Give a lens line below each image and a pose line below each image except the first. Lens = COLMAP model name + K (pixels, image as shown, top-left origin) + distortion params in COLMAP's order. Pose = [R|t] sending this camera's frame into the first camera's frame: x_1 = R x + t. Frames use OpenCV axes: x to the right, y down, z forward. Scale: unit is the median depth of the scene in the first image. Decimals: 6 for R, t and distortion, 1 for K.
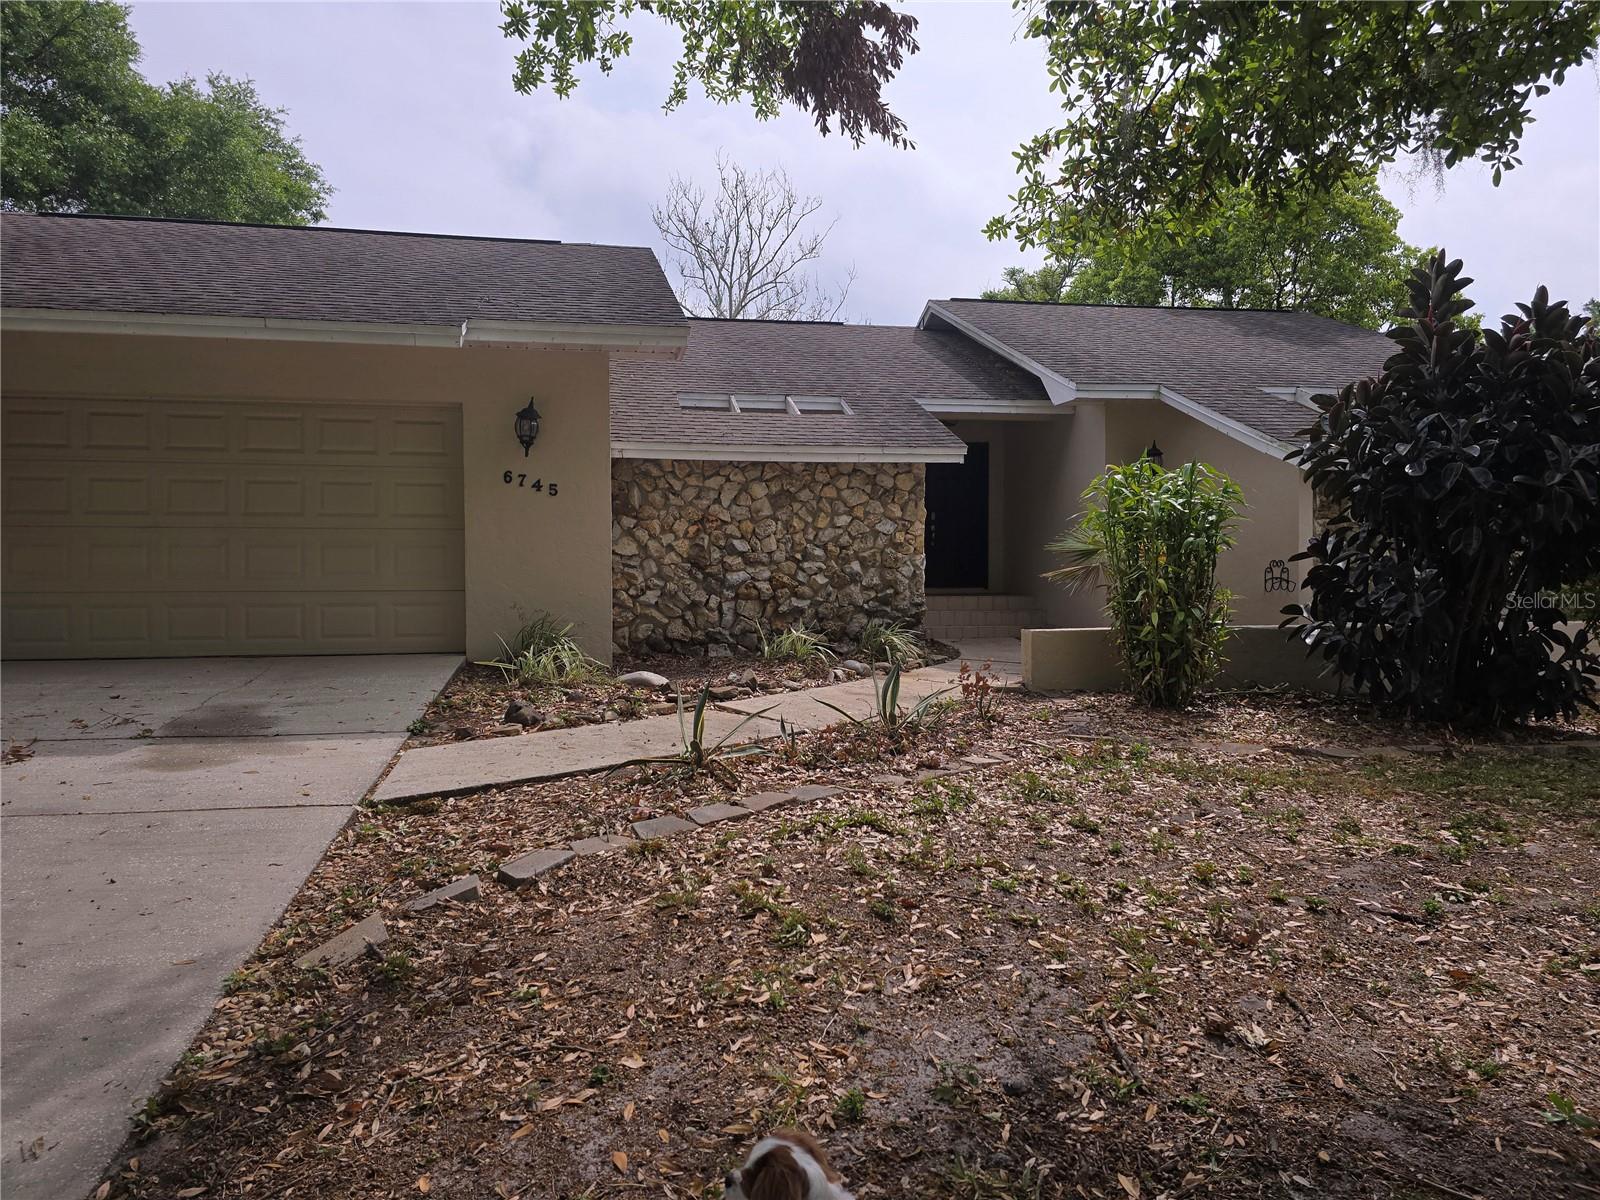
lens RADIAL K [[1067.5, 0, 798.7], [0, 1067.5, 599.7], [0, 0, 1]] dist [0.080869, -0.073566]
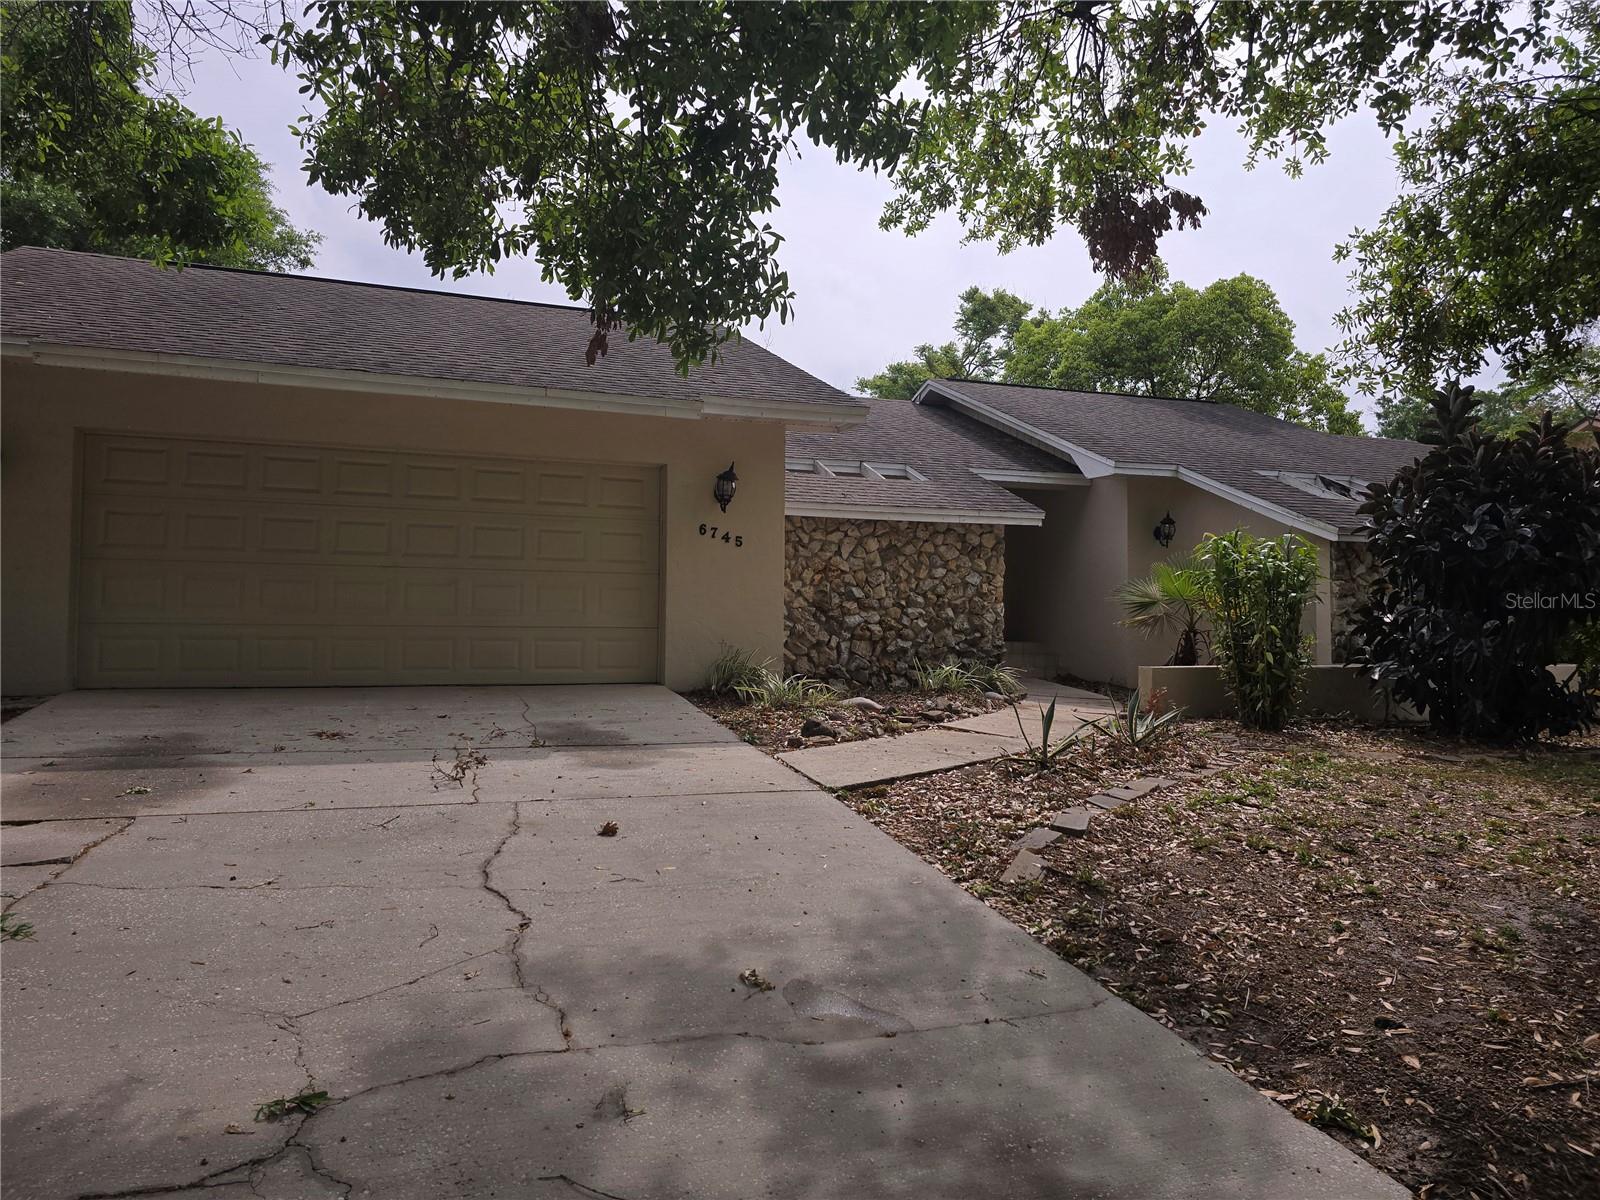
lens RADIAL K [[1067.5, 0, 781.7], [0, 1067.5, 595.6], [0, 0, 1]] dist [0.080869, -0.073566]
pose [[0.988111, 0.018410, 0.152637, -0.375324], [-0.010640, 0.998613, -0.051570, 0.015088], [-0.153375, 0.049333, 0.986936, -0.139947]]
